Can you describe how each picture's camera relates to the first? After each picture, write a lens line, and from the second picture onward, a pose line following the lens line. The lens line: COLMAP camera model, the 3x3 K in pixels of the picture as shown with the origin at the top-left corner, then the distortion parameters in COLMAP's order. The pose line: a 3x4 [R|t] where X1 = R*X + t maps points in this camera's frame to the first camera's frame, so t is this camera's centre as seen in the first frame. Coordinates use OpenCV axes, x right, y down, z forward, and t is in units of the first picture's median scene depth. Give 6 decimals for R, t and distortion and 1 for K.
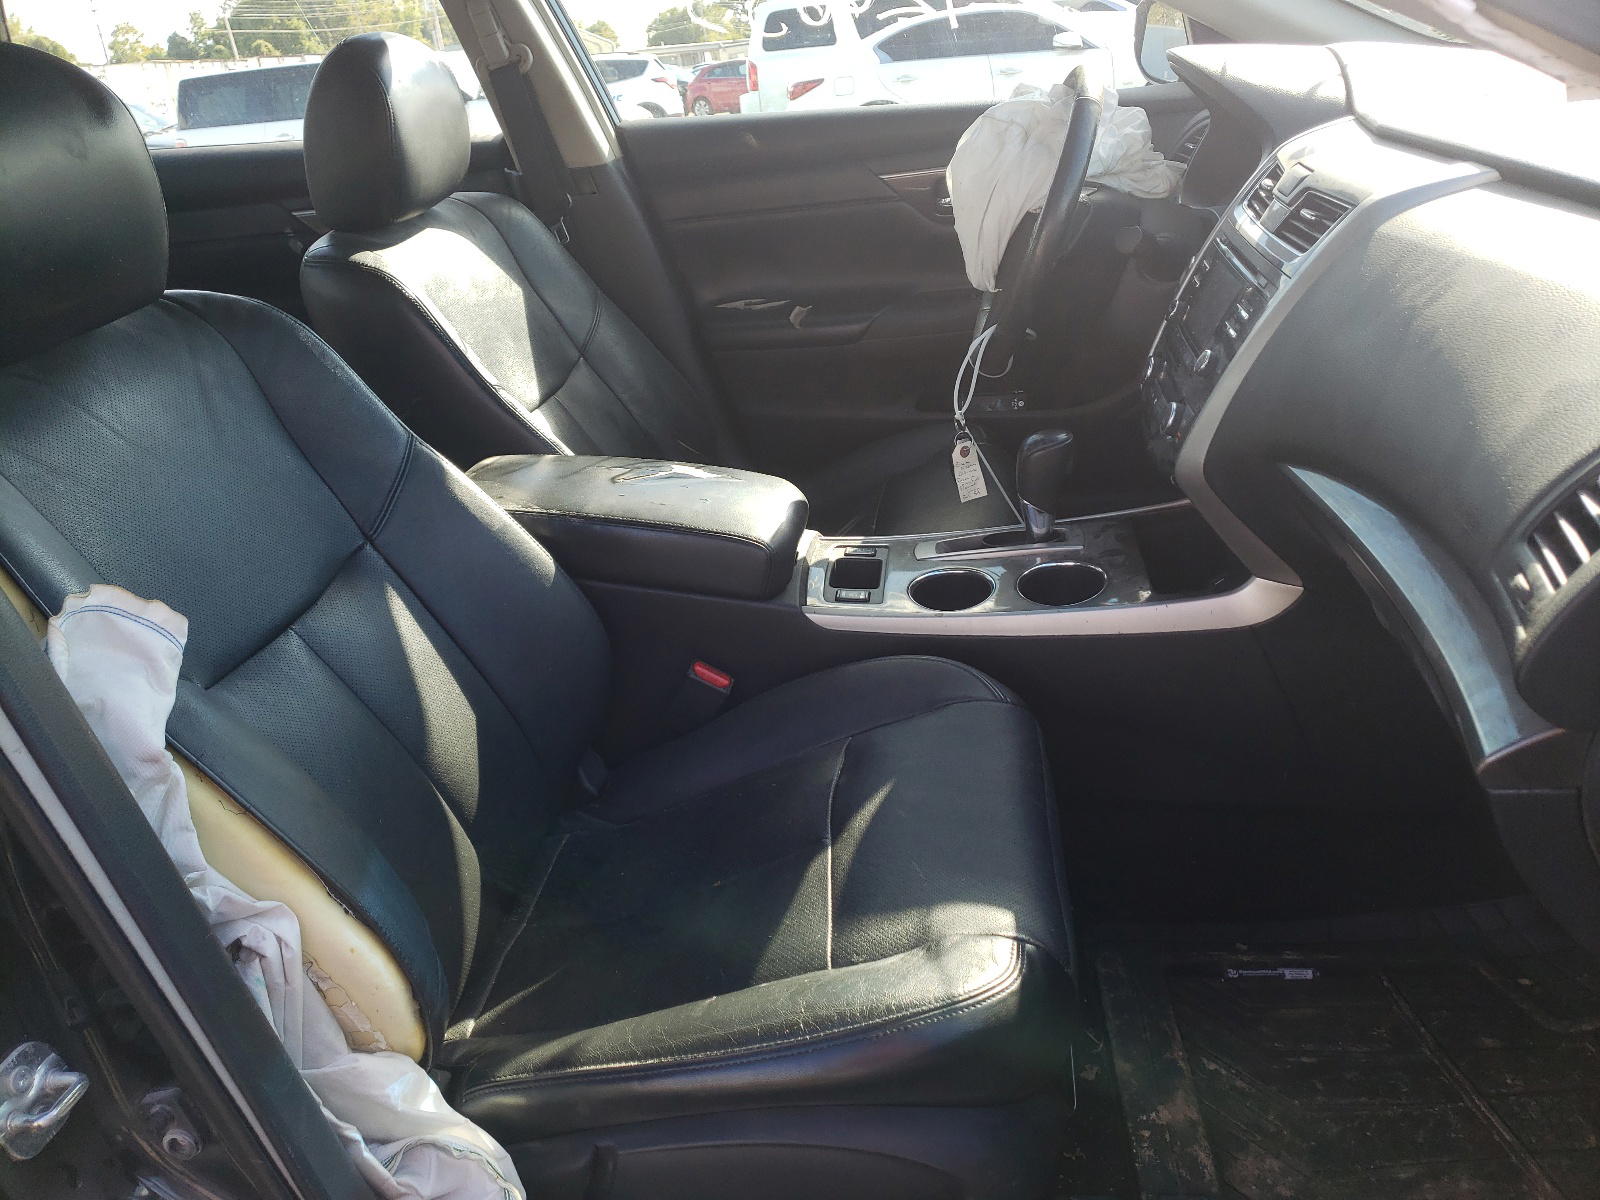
lens RADIAL K [[1166.8, 0, 798.4], [0, 1166.8, 575.5], [0, 0, 1]] dist [0.009272, 0.022239]
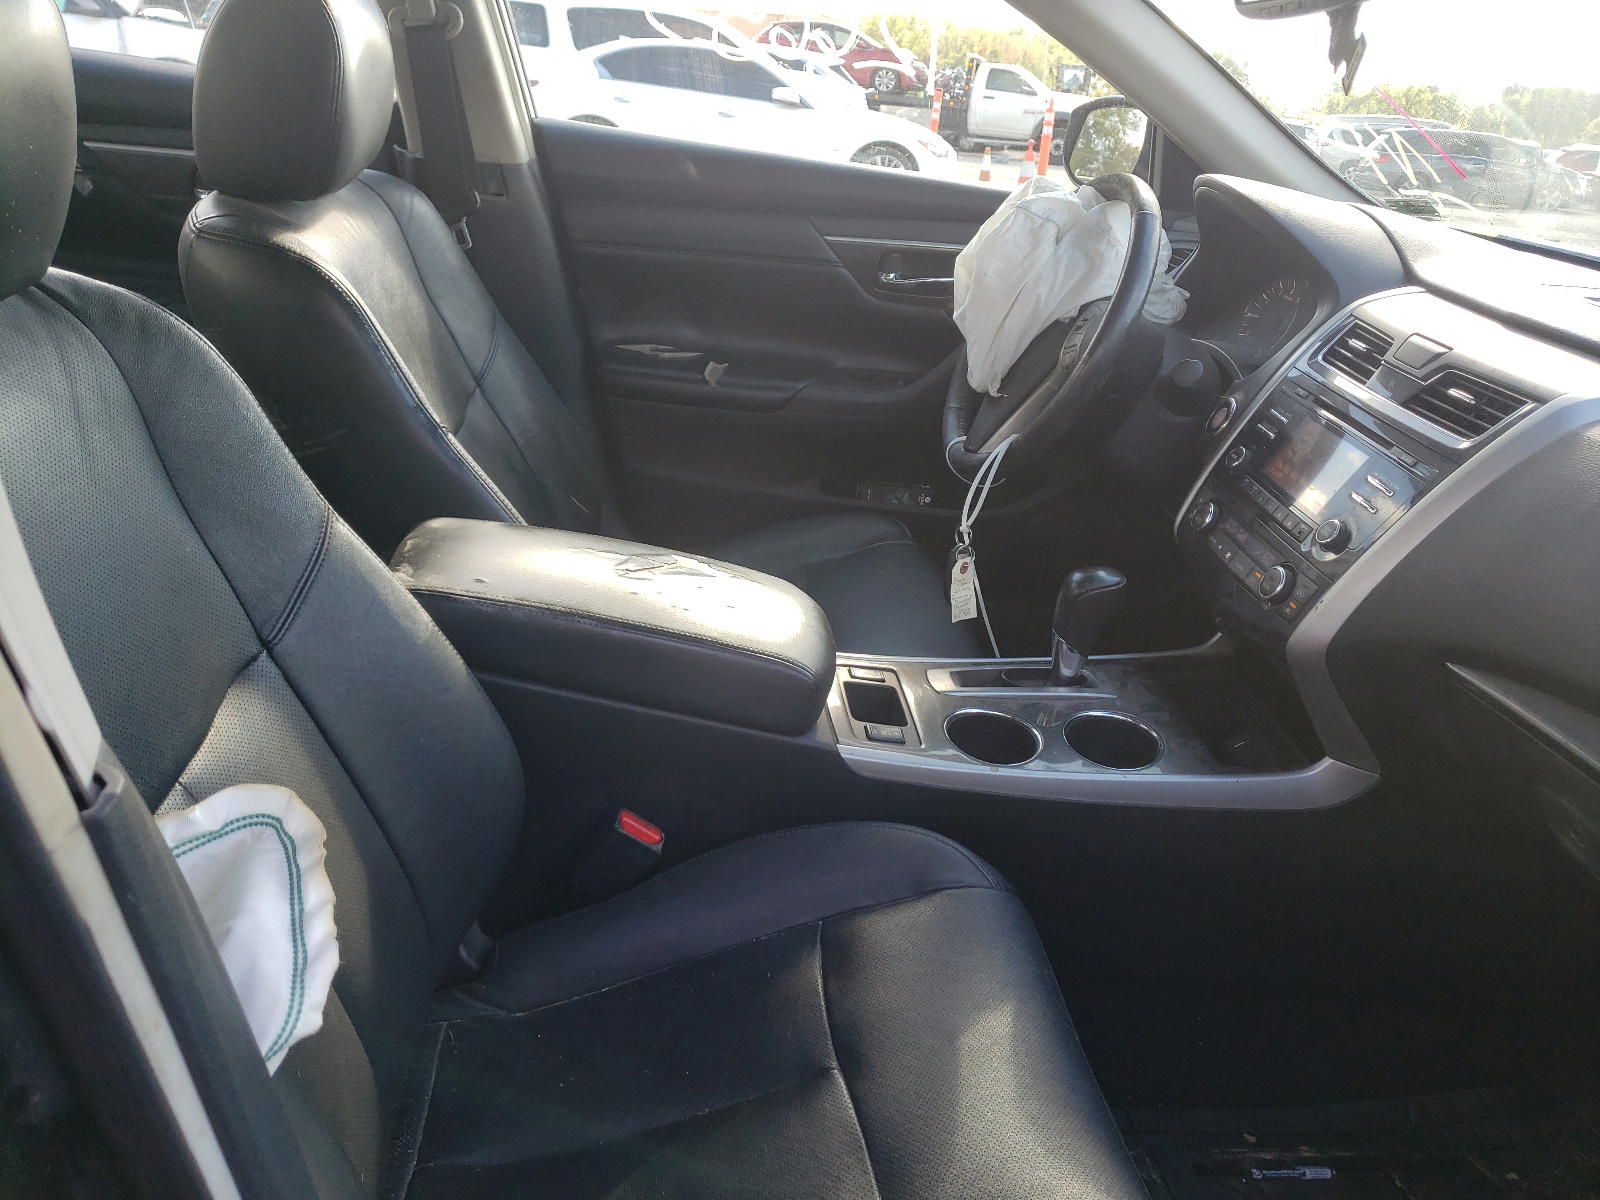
lens RADIAL K [[1203.6, 0, 800.0], [0, 1203.6, 600.0], [0, 0, 1]] dist [0.013592, 0.001706]
pose [[0.957661, 0.099971, 0.269984, -0.228168], [-0.096498, 0.994990, -0.026143, -0.044665], [-0.271244, -0.001017, 0.962510, 0.135633]]
